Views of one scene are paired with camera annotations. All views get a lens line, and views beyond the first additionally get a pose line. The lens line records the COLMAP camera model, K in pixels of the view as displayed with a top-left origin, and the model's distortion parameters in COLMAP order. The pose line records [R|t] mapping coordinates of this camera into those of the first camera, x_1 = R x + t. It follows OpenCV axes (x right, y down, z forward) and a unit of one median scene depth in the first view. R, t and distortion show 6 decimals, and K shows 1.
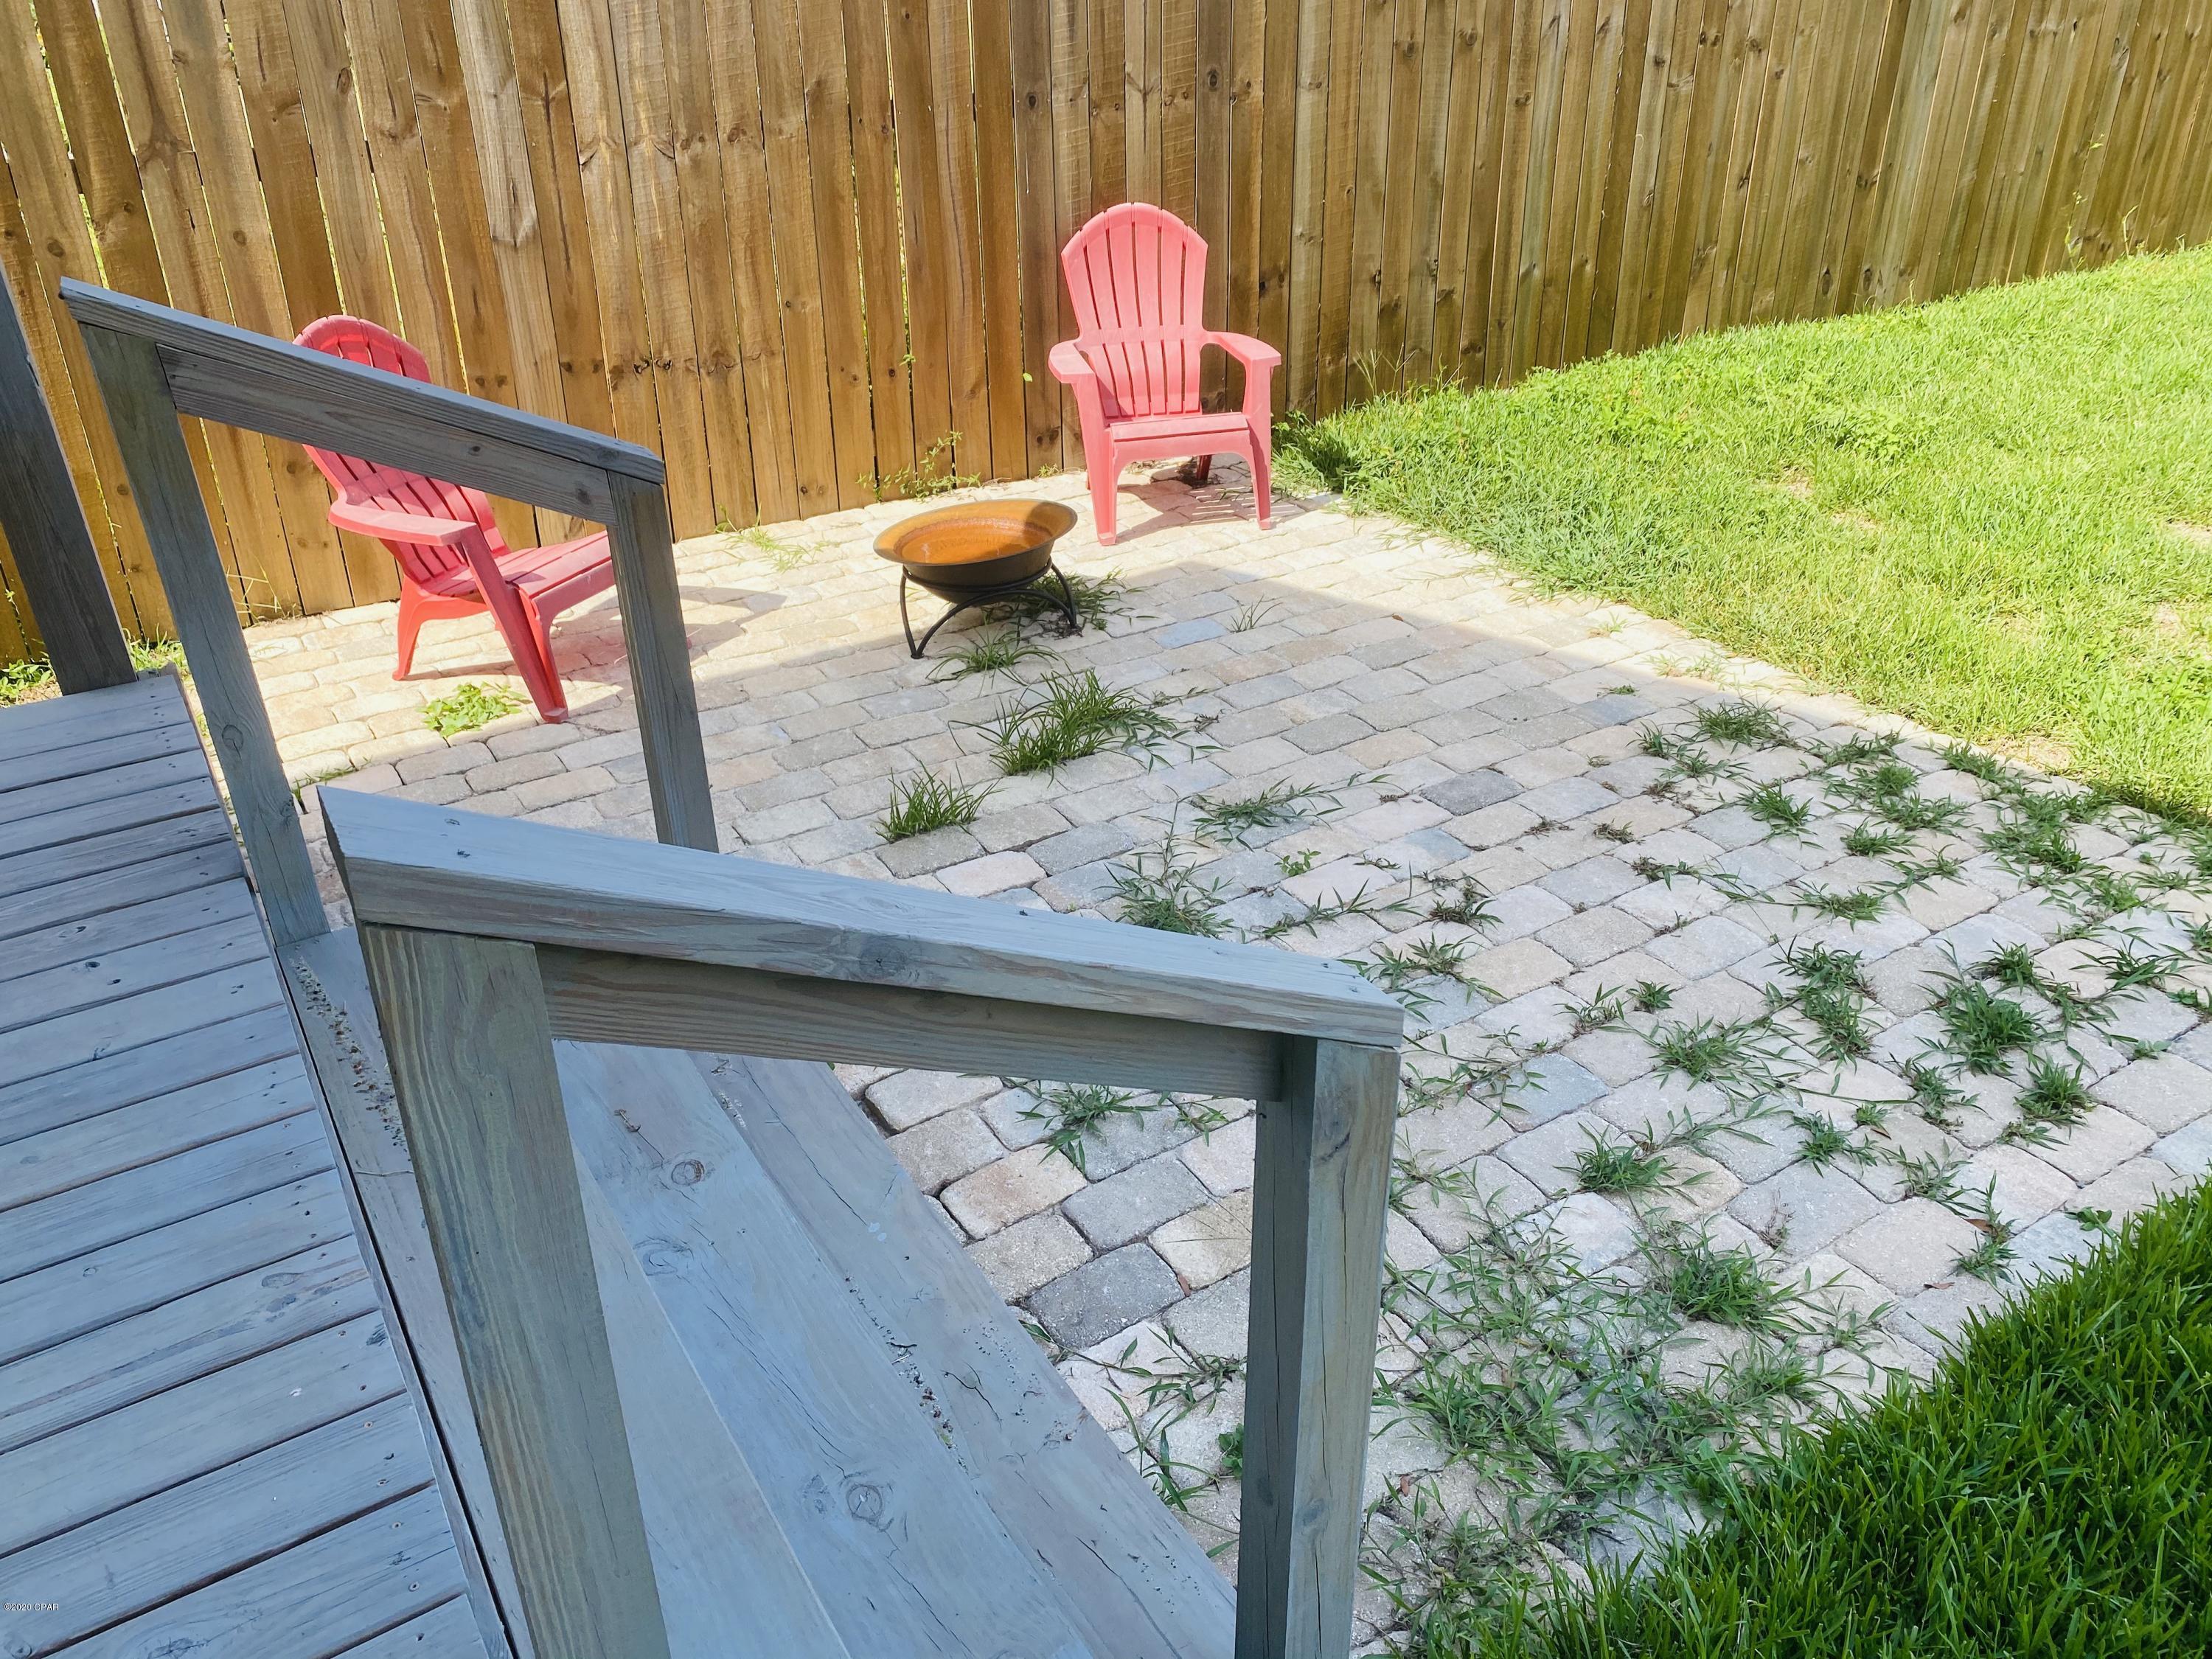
lens RADIAL K [[1705.8, 0, 1106.0], [0, 1705.8, 829.5], [0, 0, 1]] dist [0.095213, -0.099543]
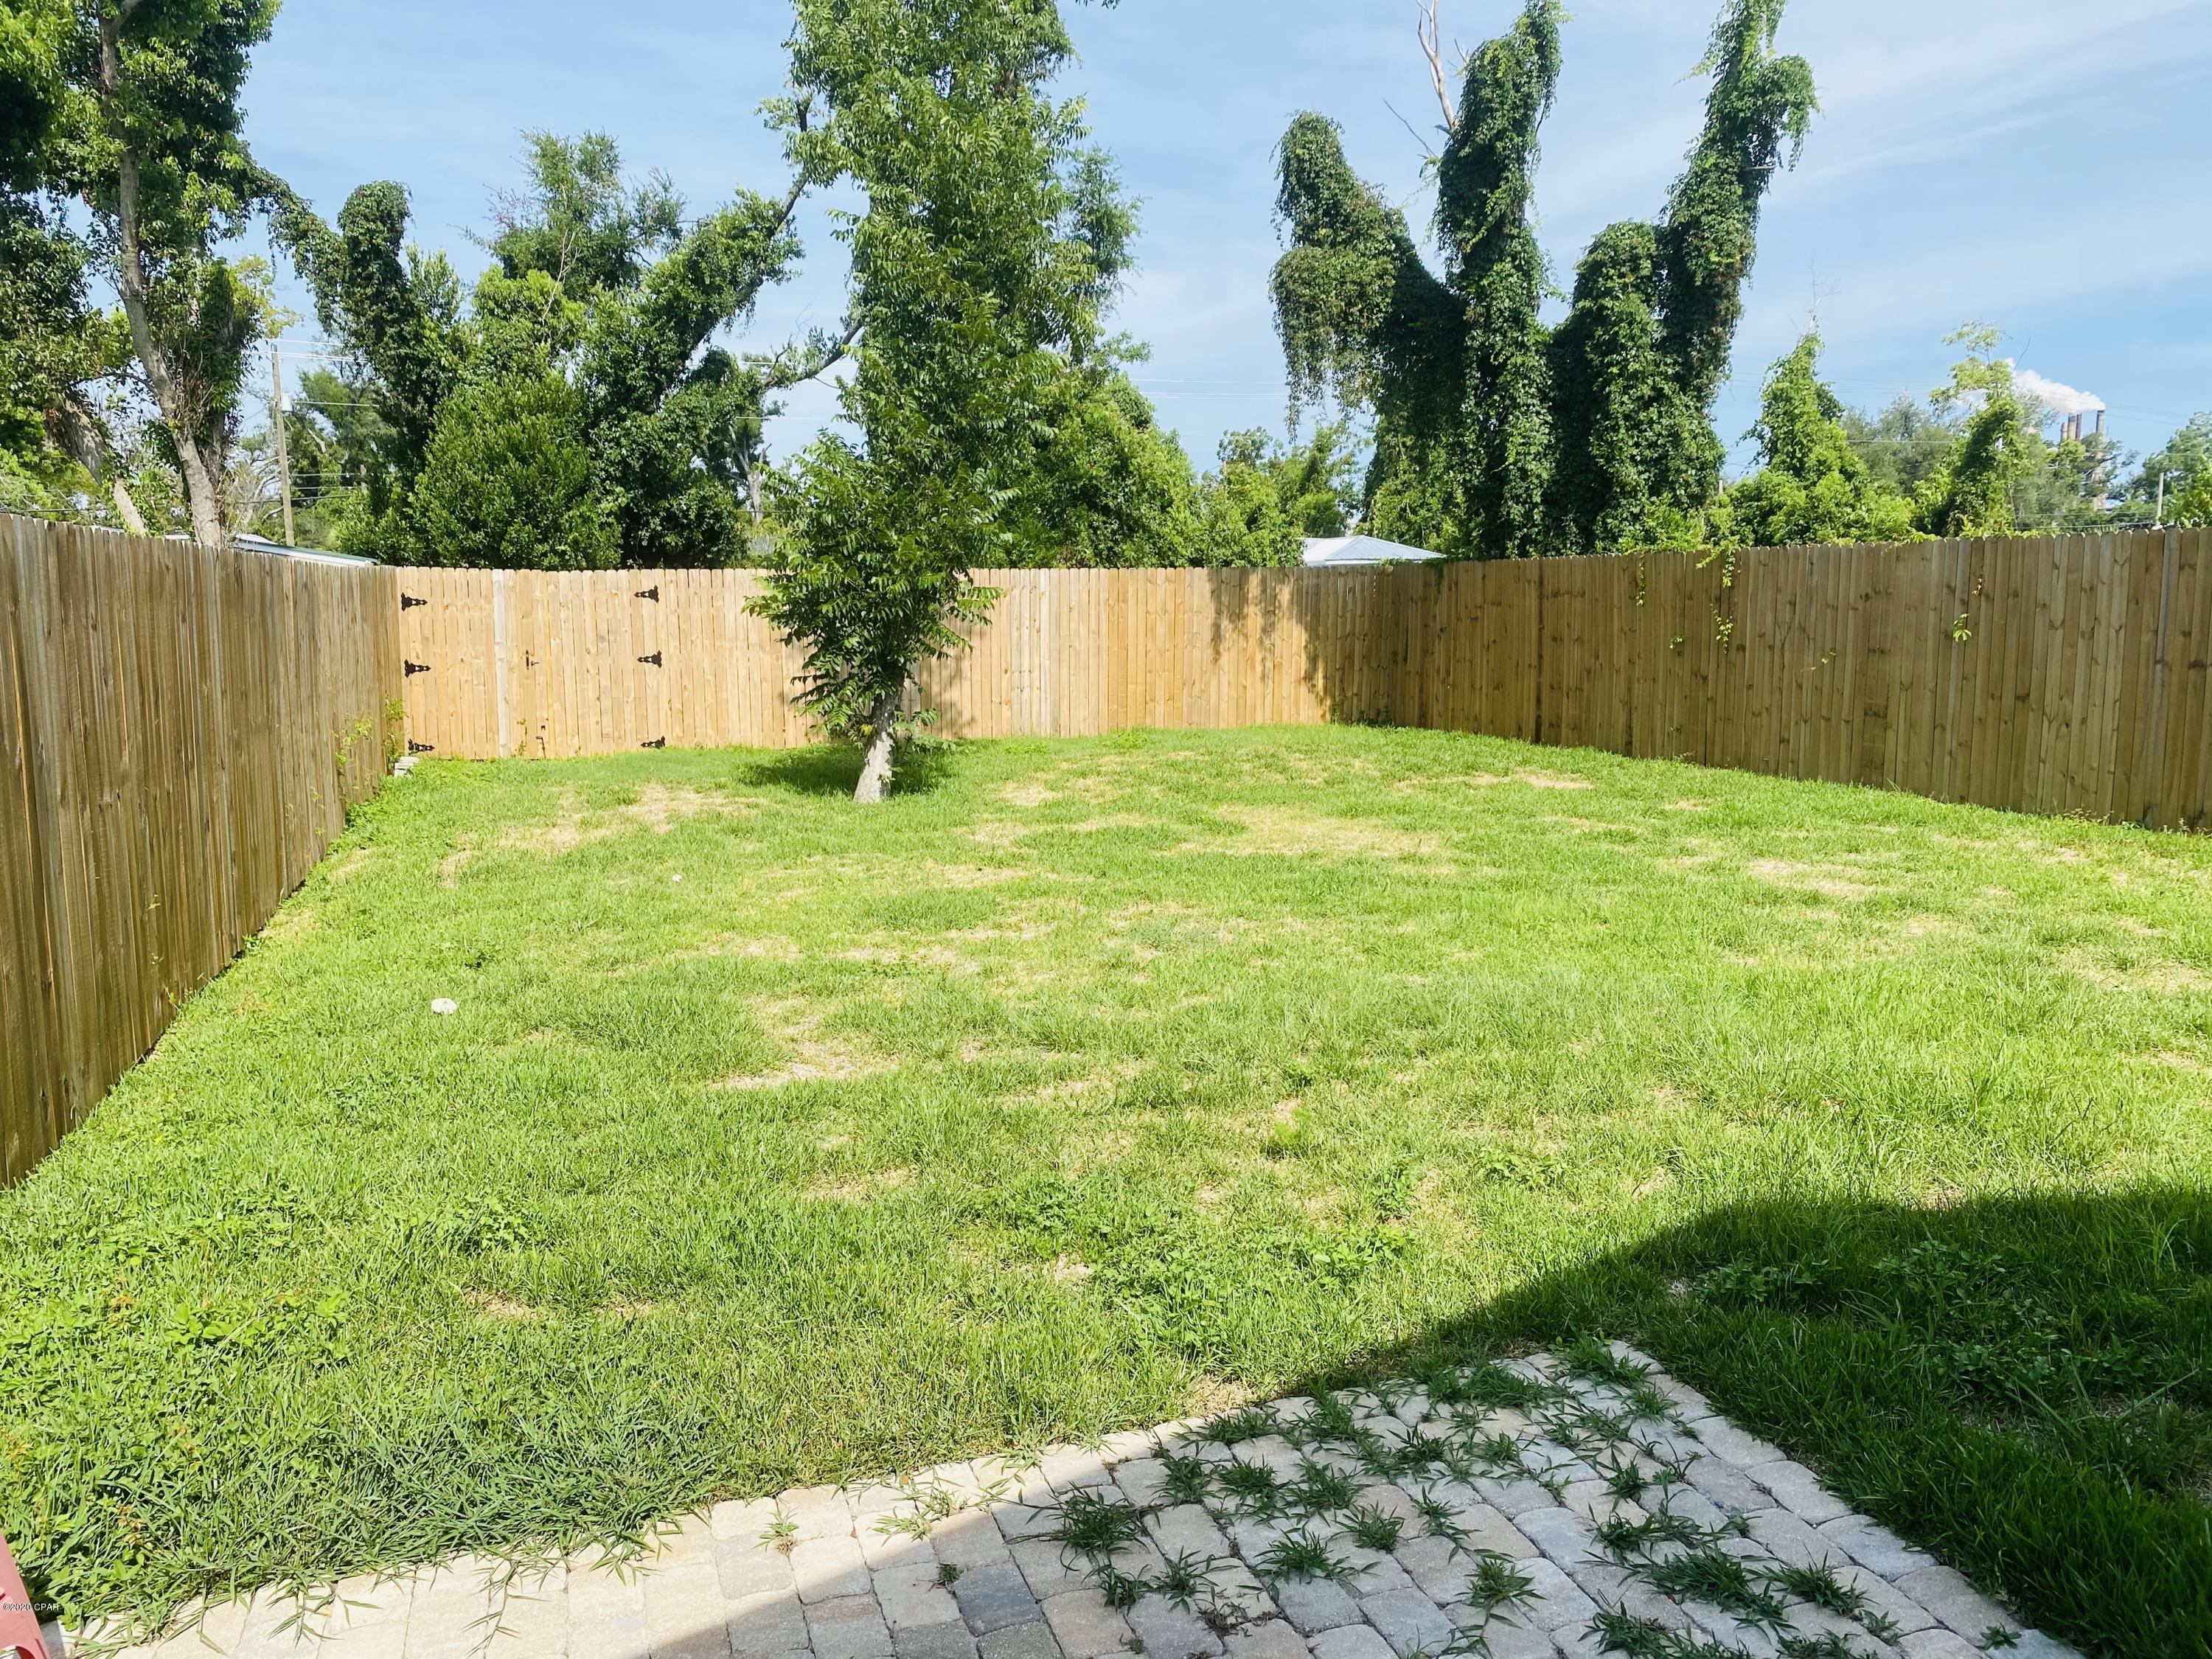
lens RADIAL K [[1683.8, 0, 1107.8], [0, 1683.8, 804.2], [0, 0, 1]] dist [0.056707, -0.086170]
pose [[0.196220, -0.101128, 0.975331, -0.468438], [0.475001, 0.879975, -0.004321, -0.410633], [-0.857830, 0.464131, 0.220704, 0.706400]]
